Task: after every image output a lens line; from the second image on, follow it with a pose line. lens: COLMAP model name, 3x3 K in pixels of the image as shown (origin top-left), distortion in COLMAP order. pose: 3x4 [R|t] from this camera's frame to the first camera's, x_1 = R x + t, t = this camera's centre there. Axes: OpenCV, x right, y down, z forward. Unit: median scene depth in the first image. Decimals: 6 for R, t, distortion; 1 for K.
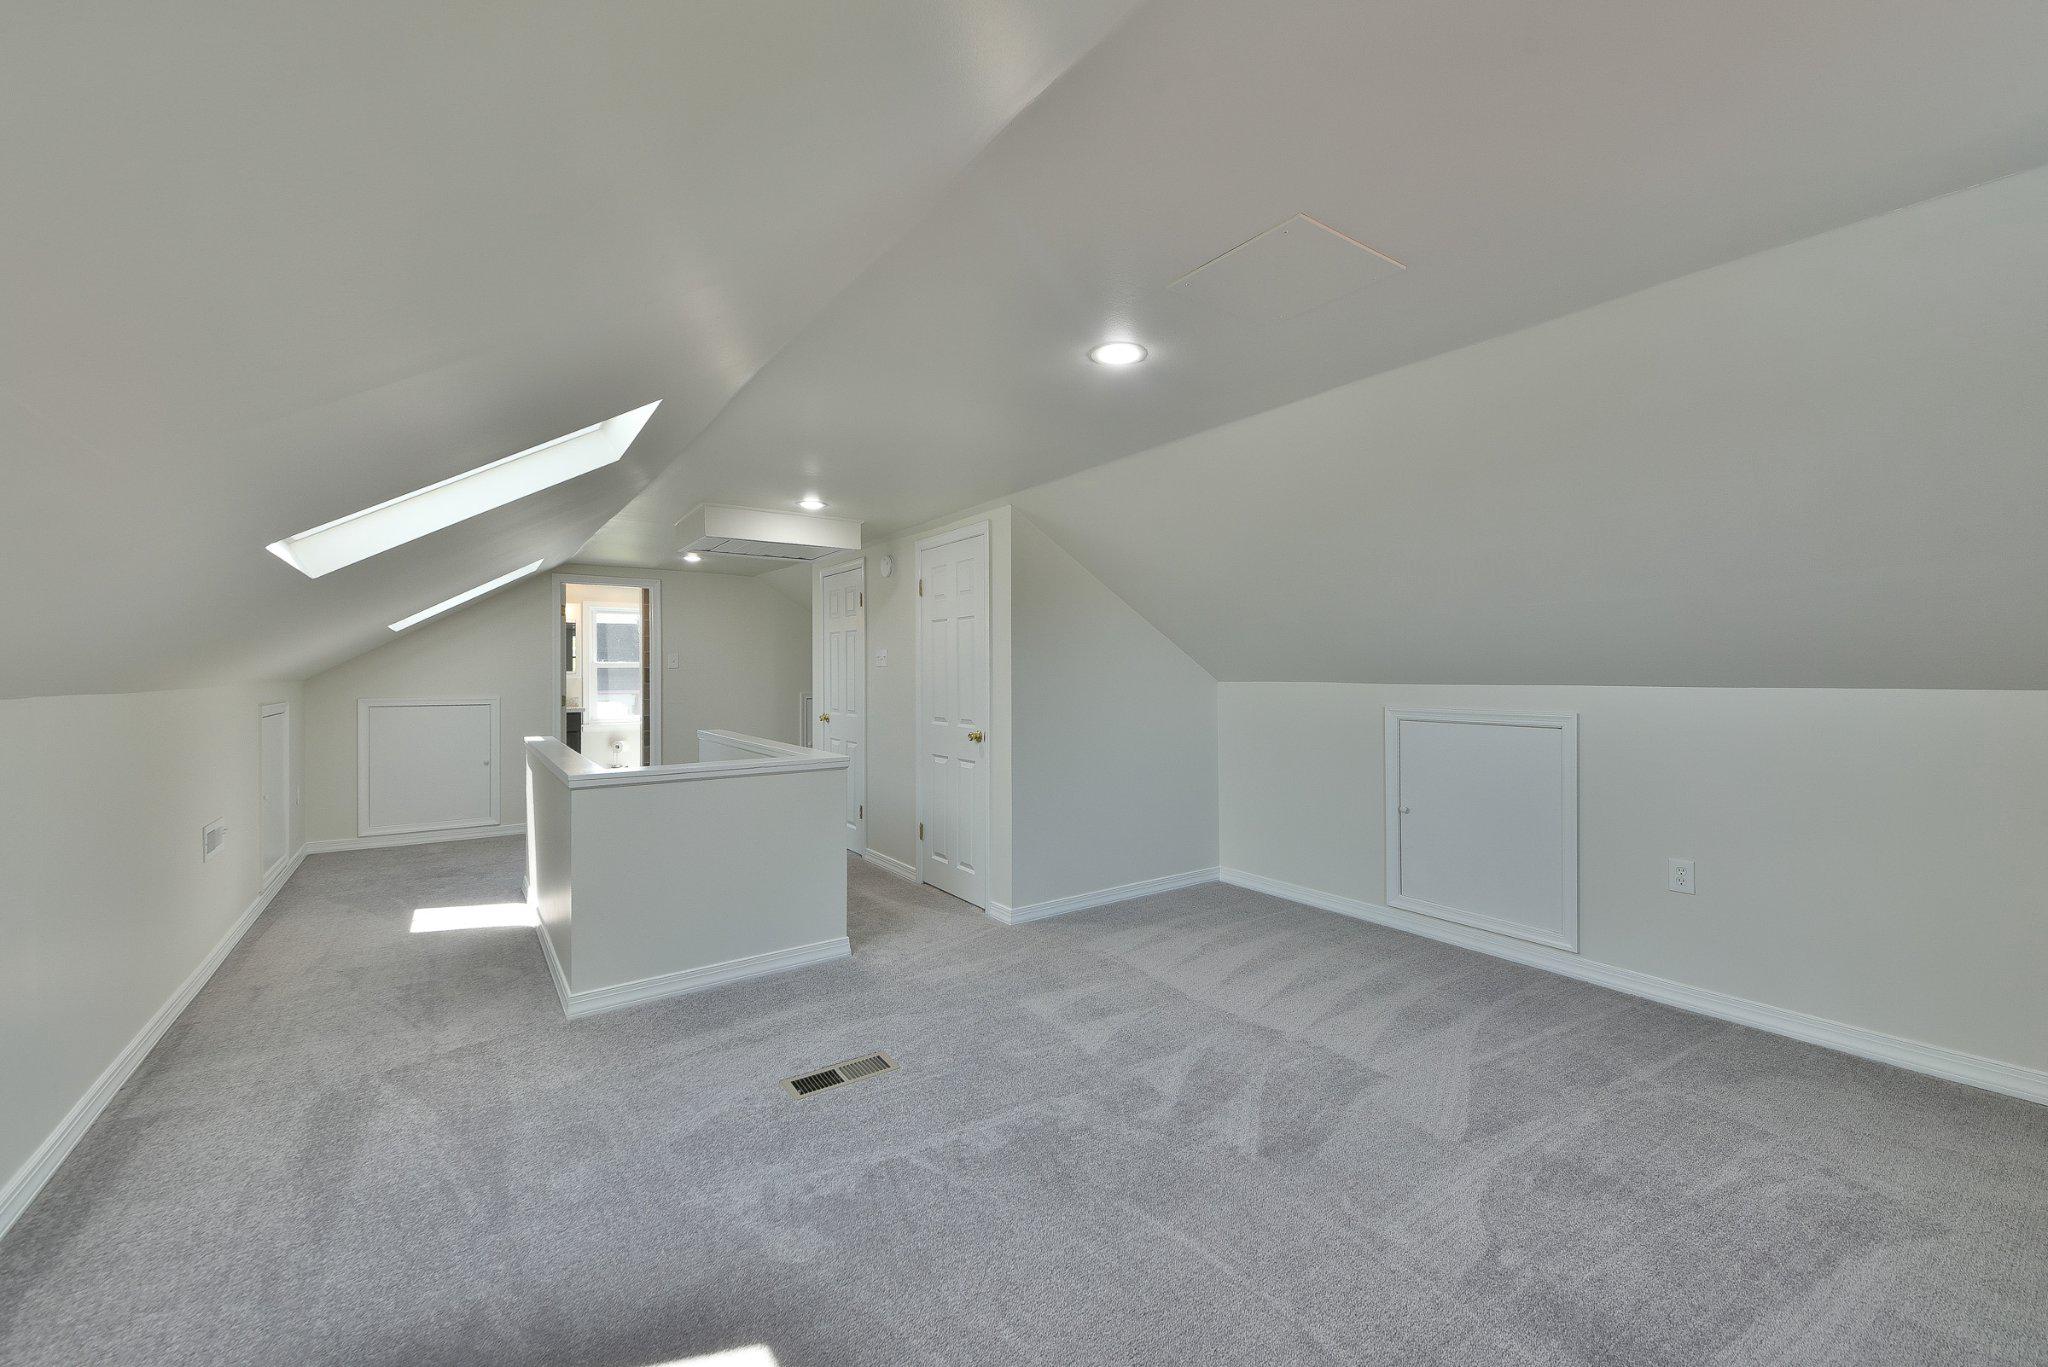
lens RADIAL K [[795.8, 0, 1046.6], [0, 795.8, 673.6], [0, 0, 1]] dist [-0.000083, -0.000023]
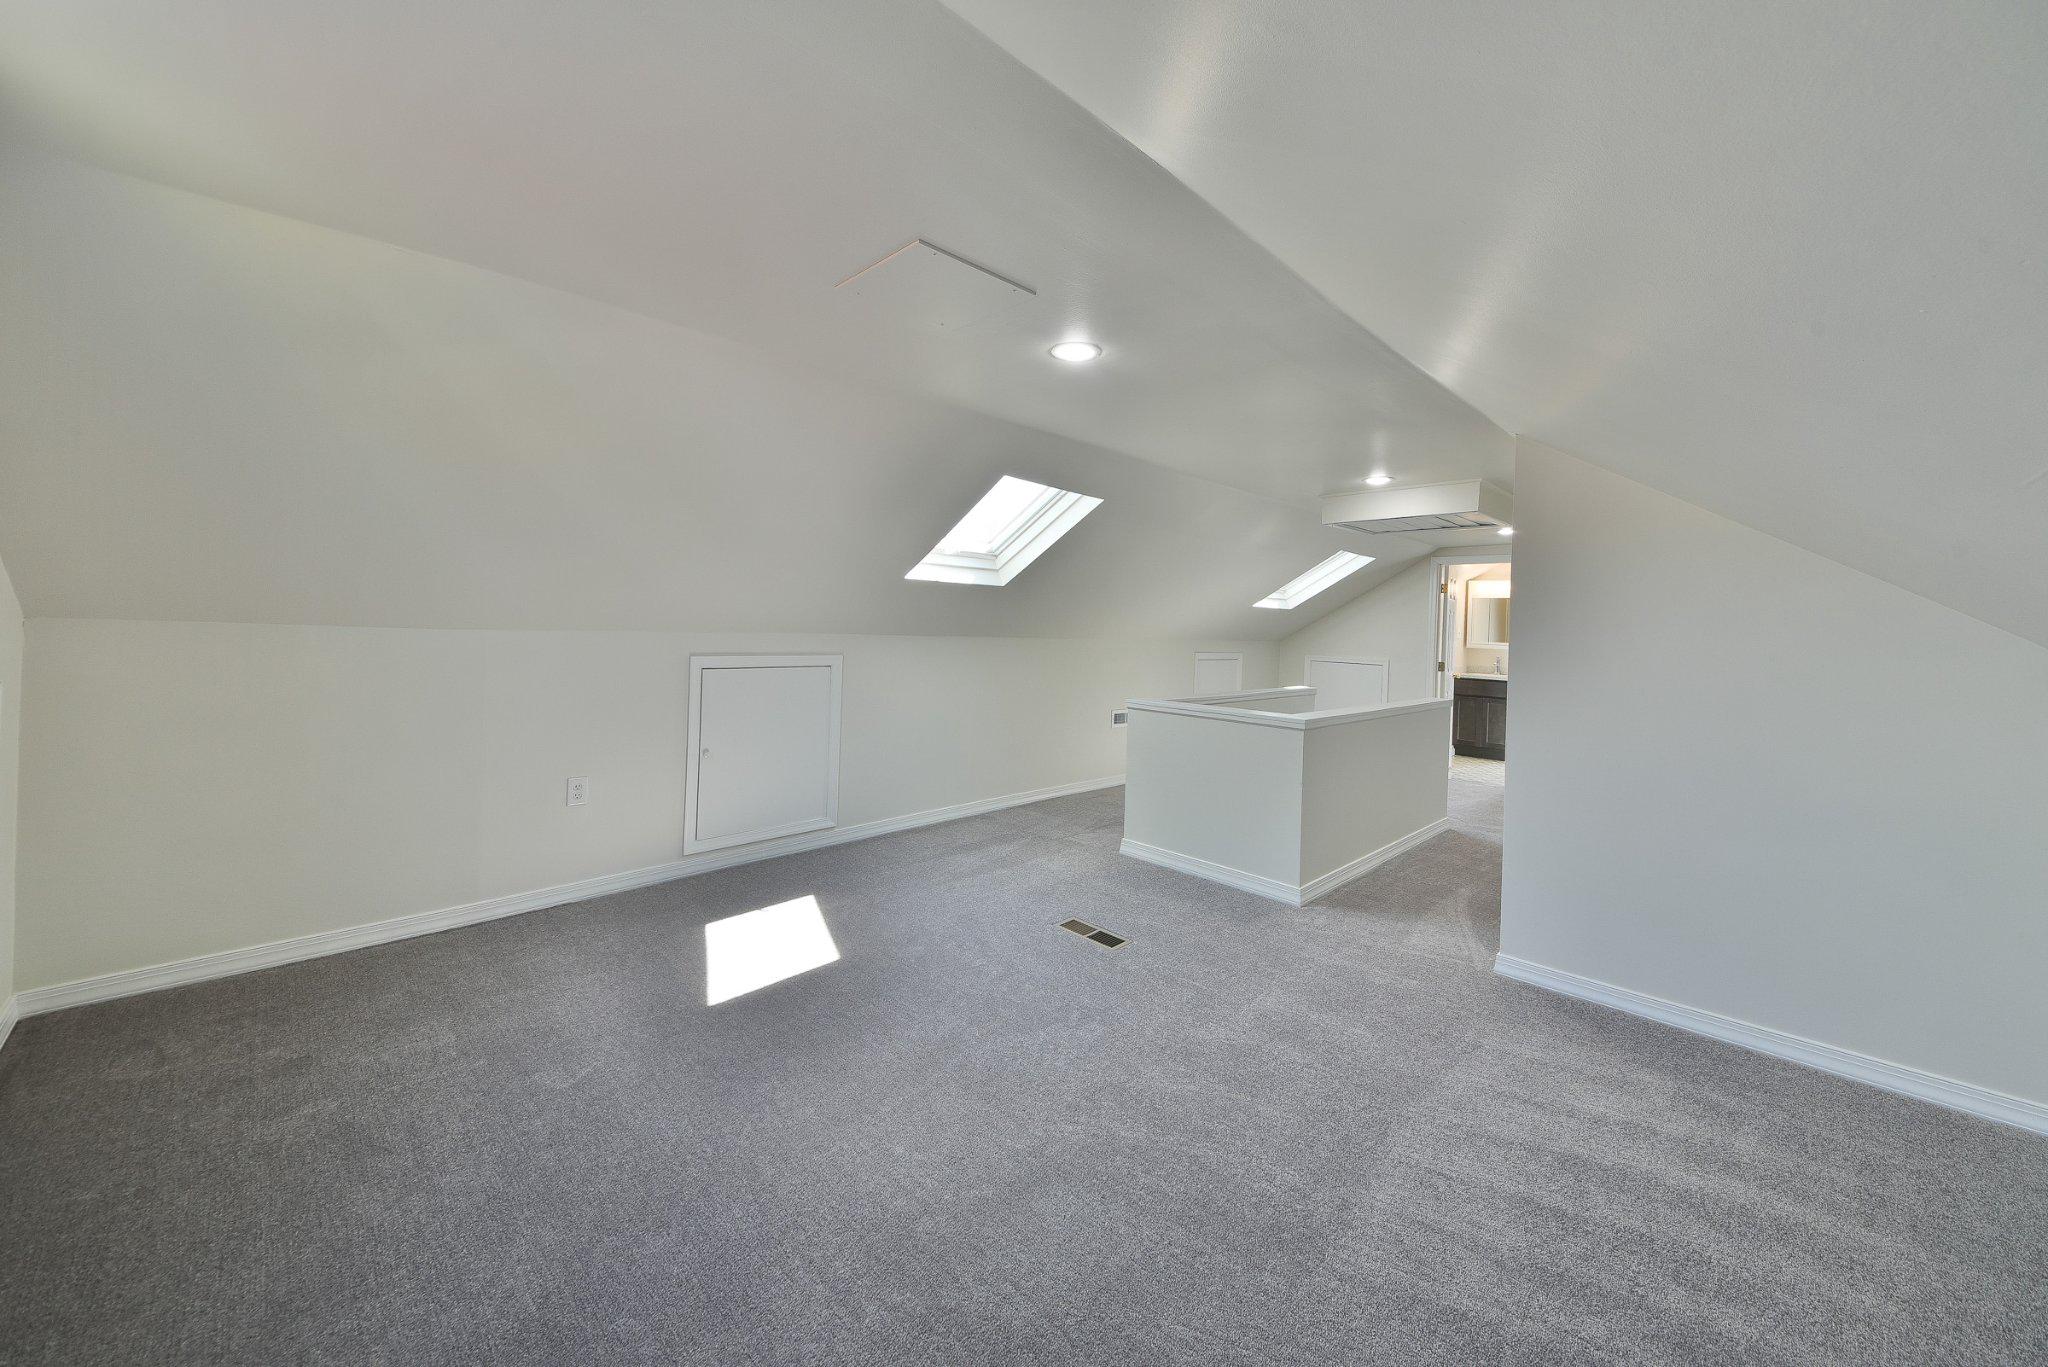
lens RADIAL K [[761.9, 0, 1033.4], [0, 761.9, 625.5], [0, 0, 1]] dist [-0.001113, -0.000187]
pose [[0.134453, 0.003438, -0.990914, 0.875786], [-0.013865, 0.999903, 0.001588, -0.031189], [0.990823, 0.013525, 0.134487, 0.596865]]
